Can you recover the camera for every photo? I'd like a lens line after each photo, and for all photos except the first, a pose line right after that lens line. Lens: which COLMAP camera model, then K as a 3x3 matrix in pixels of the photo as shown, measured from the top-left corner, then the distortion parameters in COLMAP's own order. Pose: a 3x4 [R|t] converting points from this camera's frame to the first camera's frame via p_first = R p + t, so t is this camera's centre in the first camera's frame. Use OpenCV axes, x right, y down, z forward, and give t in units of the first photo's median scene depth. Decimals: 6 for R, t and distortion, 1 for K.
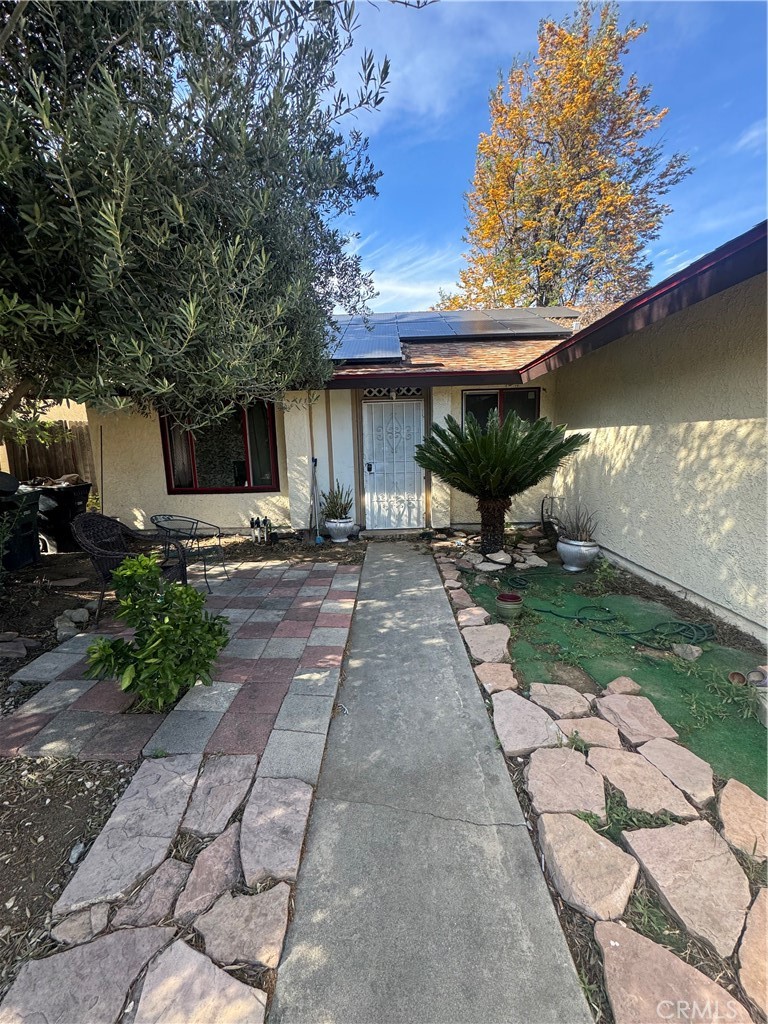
lens RADIAL K [[411.4, 0, 384.0], [0, 411.4, 512.0], [0, 0, 1]] dist [0.001582, -0.000093]
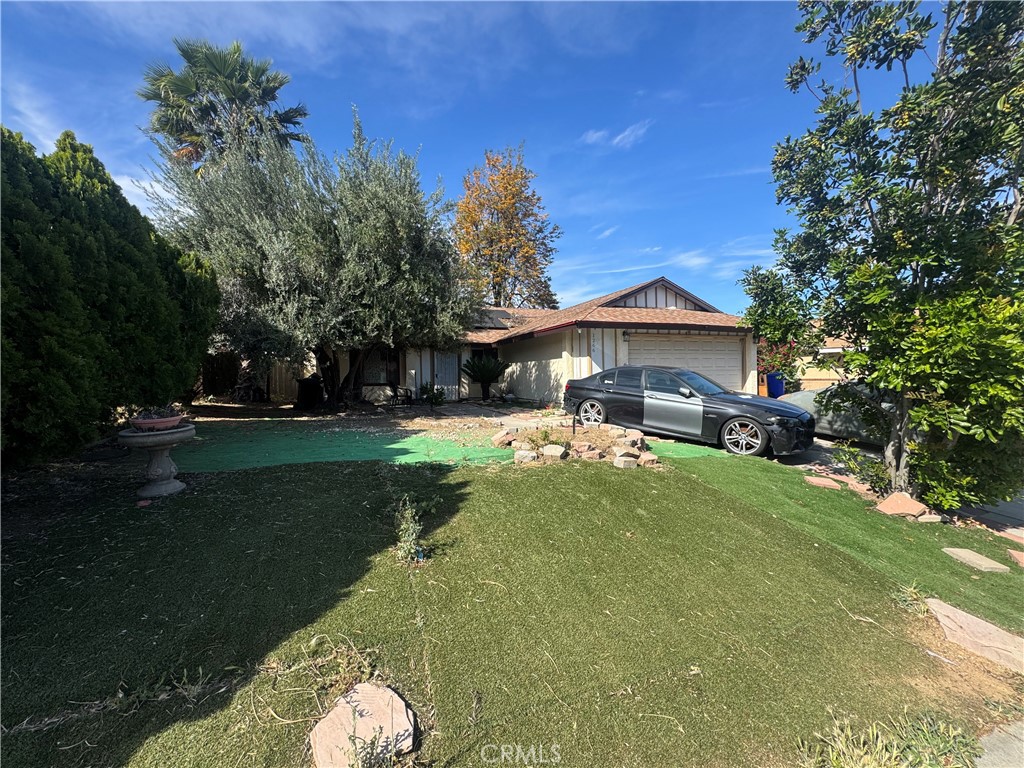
lens RADIAL K [[411.4, 0, 512.0], [0, 411.4, 384.0], [0, 0, 1]] dist [0.001582, -0.000093]
pose [[0.920916, 0.012784, 0.389551, -0.599114], [0.040753, 0.990825, -0.128858, 0.293339], [-0.387624, 0.134542, 0.911946, -1.507720]]
